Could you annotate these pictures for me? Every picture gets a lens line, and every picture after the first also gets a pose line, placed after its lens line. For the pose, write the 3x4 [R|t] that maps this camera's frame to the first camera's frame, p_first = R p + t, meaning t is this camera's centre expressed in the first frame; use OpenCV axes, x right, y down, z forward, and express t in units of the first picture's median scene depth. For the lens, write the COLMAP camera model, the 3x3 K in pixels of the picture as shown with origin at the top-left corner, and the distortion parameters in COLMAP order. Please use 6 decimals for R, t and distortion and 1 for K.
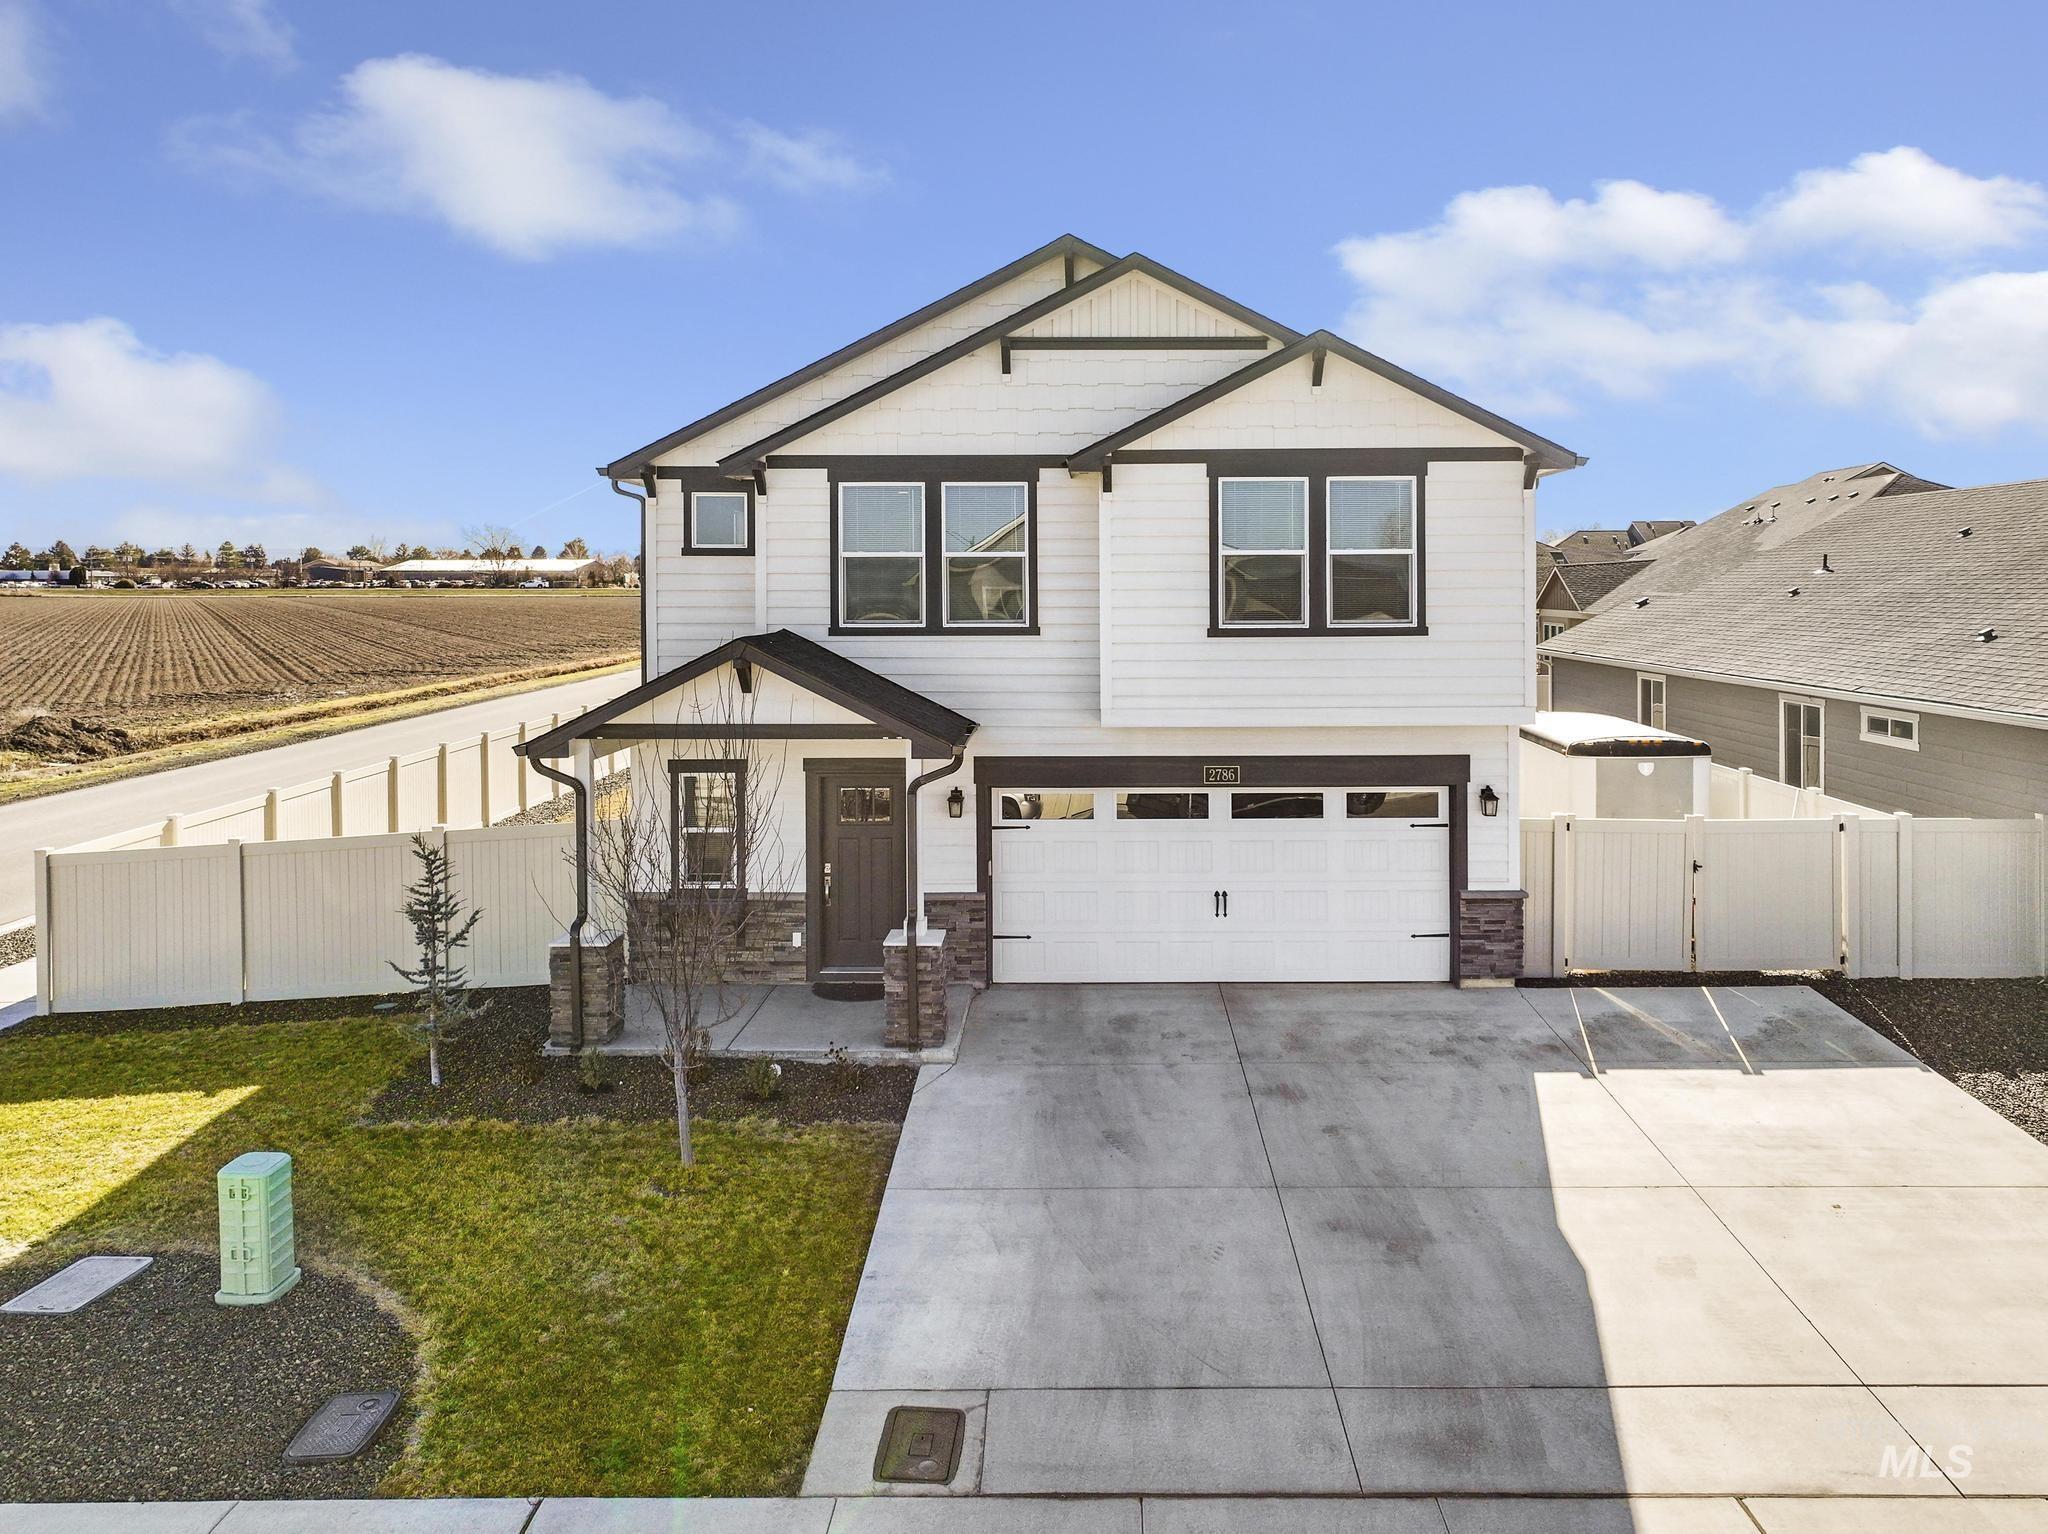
lens RADIAL K [[1473.6, 0, 1026.5], [0, 1473.6, 715.5], [0, 0, 1]] dist [0.002714, 0.002686]
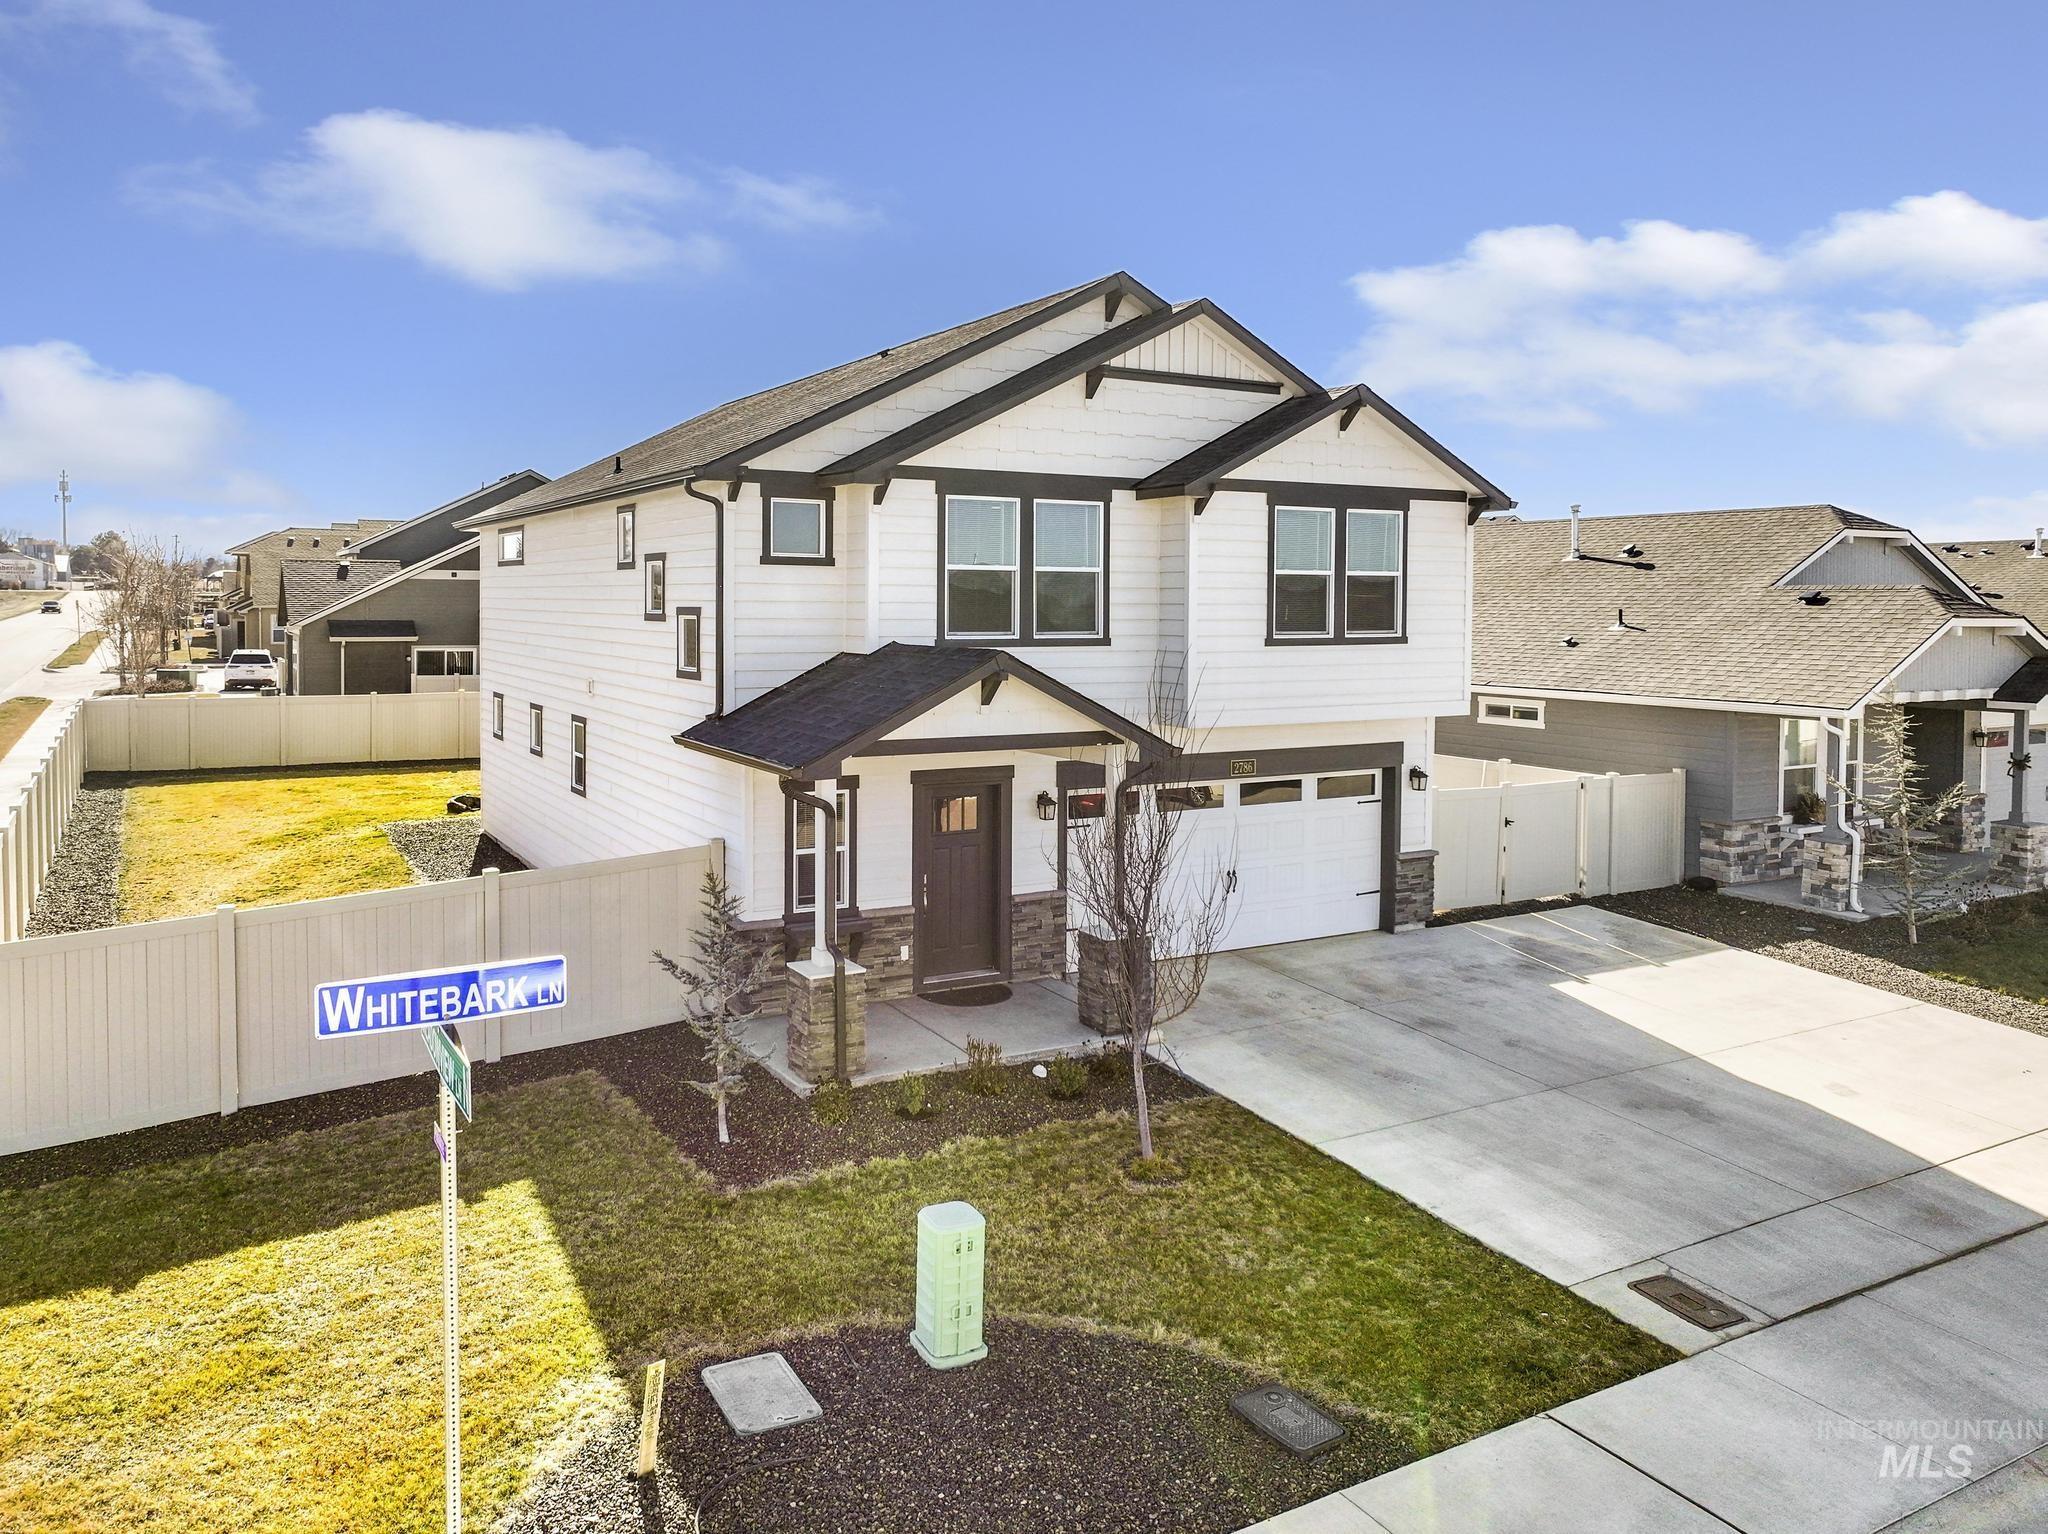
lens RADIAL K [[1433.5, 0, 1029.8], [0, 1433.5, 763.1], [0, 0, 1]] dist [0.003348, -0.005425]
pose [[0.874237, -0.046576, 0.483260, -0.562424], [0.034072, 0.998819, 0.034628, -0.007352], [-0.484302, -0.013807, 0.874792, 0.115422]]
